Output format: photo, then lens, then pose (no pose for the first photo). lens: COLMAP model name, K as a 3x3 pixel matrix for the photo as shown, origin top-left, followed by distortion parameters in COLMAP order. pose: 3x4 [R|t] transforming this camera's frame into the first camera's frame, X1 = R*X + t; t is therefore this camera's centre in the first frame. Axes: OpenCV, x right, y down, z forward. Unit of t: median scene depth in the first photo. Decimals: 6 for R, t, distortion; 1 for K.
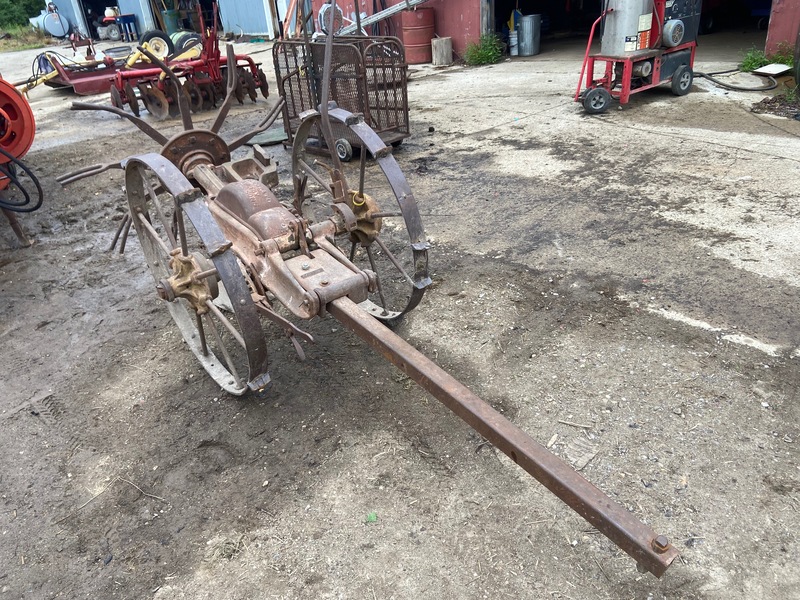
lens RADIAL K [[609.3, 0, 400.0], [0, 609.3, 300.0], [0, 0, 1]] dist [0.116121, -0.147850]
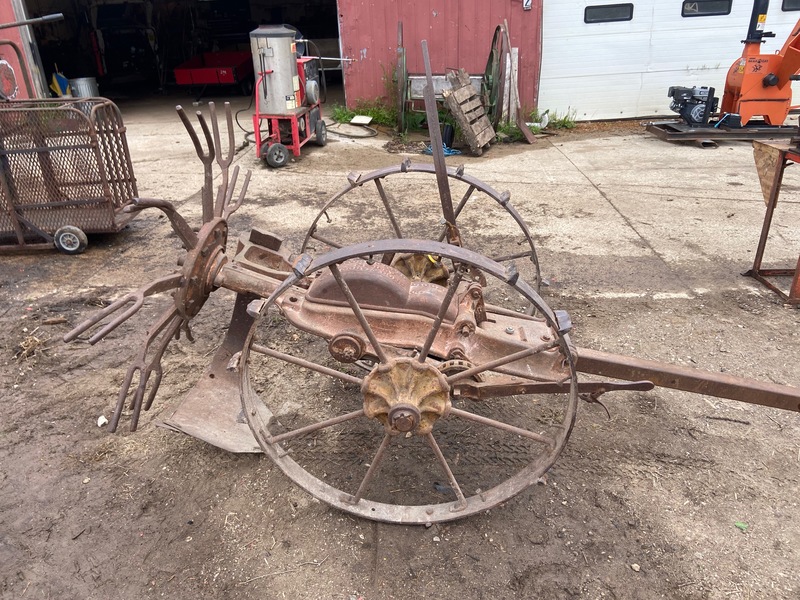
lens RADIAL K [[605.1, 0, 395.2], [0, 605.1, 289.5], [0, 0, 1]] dist [0.124470, -0.159185]
pose [[0.686064, -0.243356, 0.685634, -0.657386], [0.314690, 0.948941, 0.021926, -0.139271], [-0.655962, 0.200720, 0.727617, 0.345466]]
